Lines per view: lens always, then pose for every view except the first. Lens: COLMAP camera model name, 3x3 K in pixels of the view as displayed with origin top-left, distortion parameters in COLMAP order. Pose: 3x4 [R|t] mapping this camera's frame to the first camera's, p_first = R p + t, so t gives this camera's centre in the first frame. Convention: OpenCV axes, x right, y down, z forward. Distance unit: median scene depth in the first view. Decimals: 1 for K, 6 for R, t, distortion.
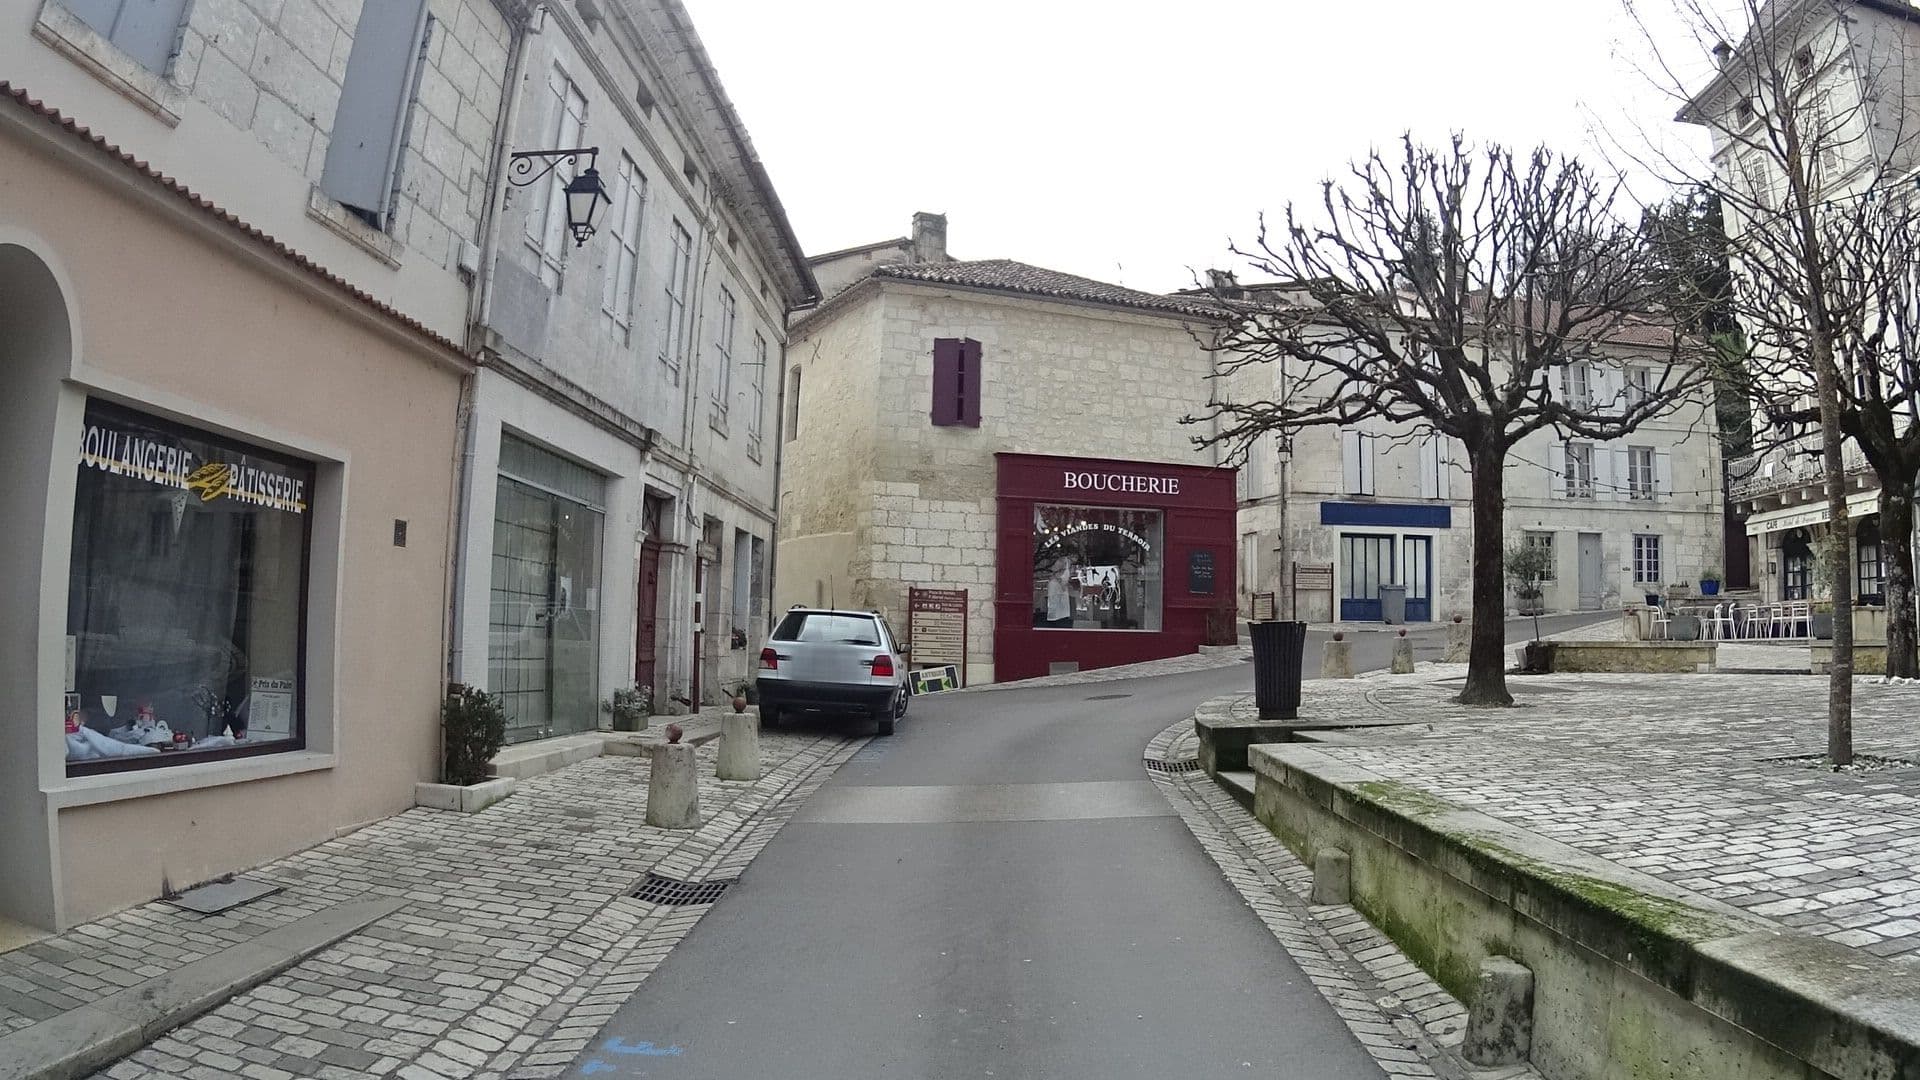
lens RADIAL K [[1211.2, 0, 960.0], [0, 1211.2, 540.0], [0, 0, 1]] dist [-0.298002, 0.102780]
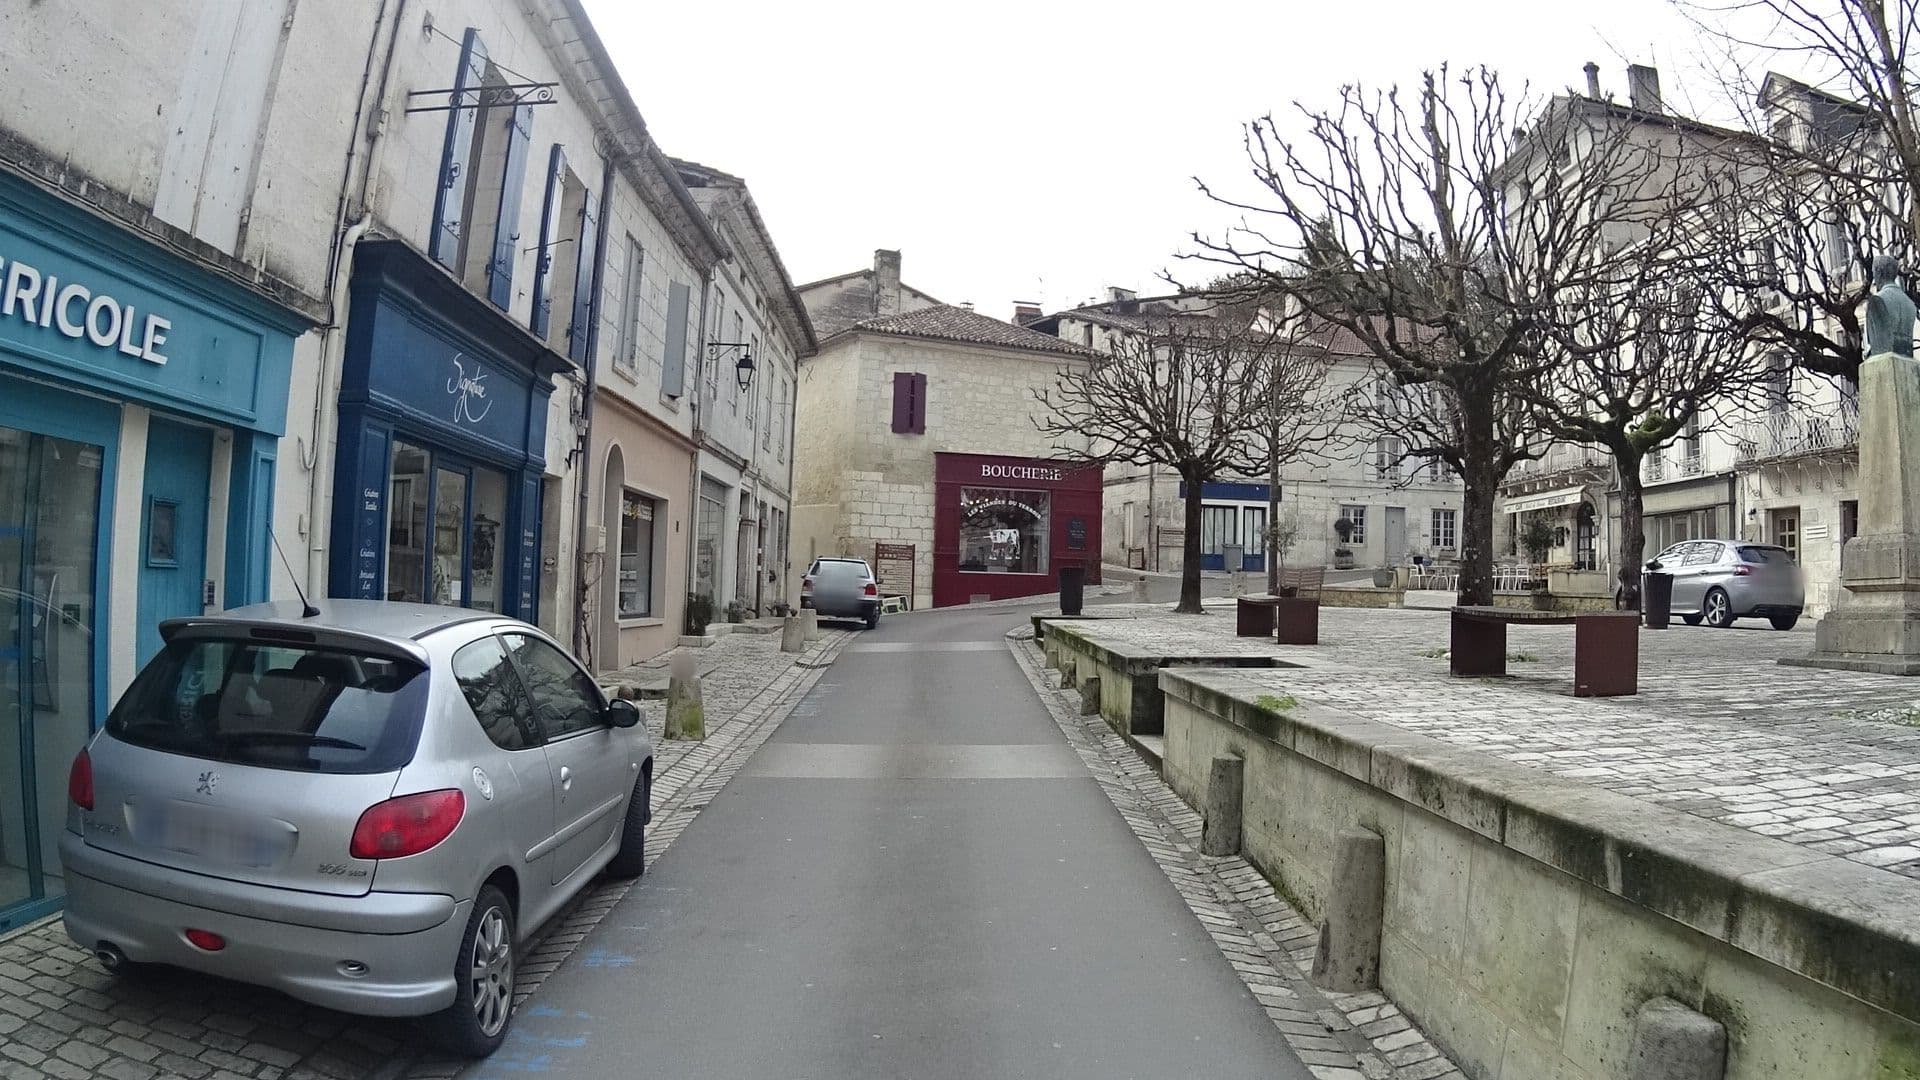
lens RADIAL K [[1211.2, 0, 960.0], [0, 1211.2, 540.0], [0, 0, 1]] dist [-0.298002, 0.102780]
pose [[0.998779, 0.009966, 0.048389, -0.010417], [-0.012083, 0.998974, 0.043653, -0.029619], [-0.047905, -0.044184, 0.997874, -0.472993]]
